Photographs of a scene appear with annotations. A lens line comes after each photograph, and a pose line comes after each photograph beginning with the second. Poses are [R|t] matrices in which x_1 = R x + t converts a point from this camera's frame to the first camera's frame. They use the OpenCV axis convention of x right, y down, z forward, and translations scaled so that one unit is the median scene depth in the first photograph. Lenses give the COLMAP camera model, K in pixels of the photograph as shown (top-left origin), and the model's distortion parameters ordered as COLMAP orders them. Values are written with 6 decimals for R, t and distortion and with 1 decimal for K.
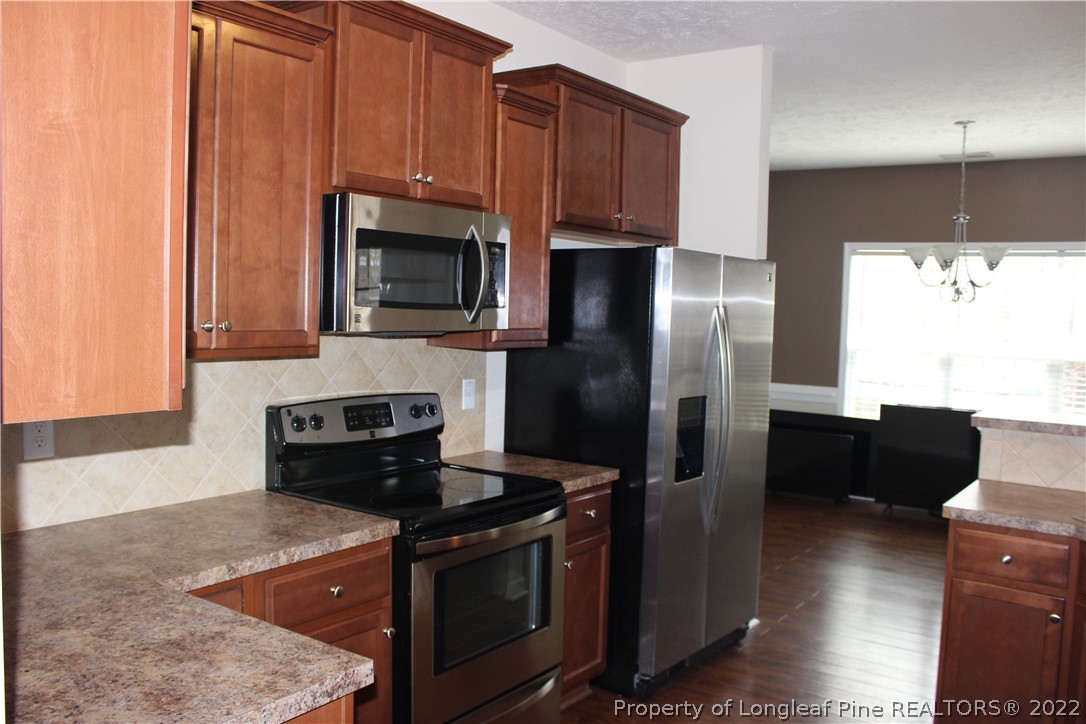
lens RADIAL K [[906.6, 0, 543.0], [0, 906.6, 362.0], [0, 0, 1]] dist [-0.160794, 0.136276]
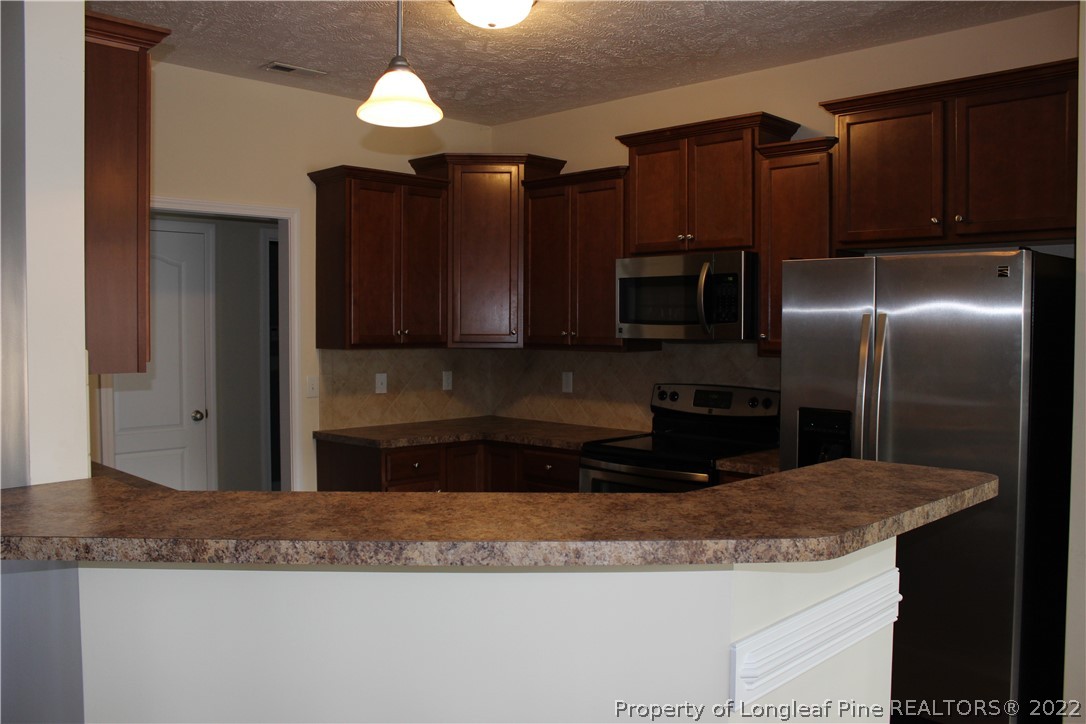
lens RADIAL K [[906.6, 0, 543.0], [0, 906.6, 362.0], [0, 0, 1]] dist [-0.160794, 0.136276]
pose [[-0.151314, 0.012519, -0.988406, 1.372076], [-0.068688, 0.997370, 0.023148, -0.015561], [0.986096, 0.071394, -0.150056, 0.999319]]
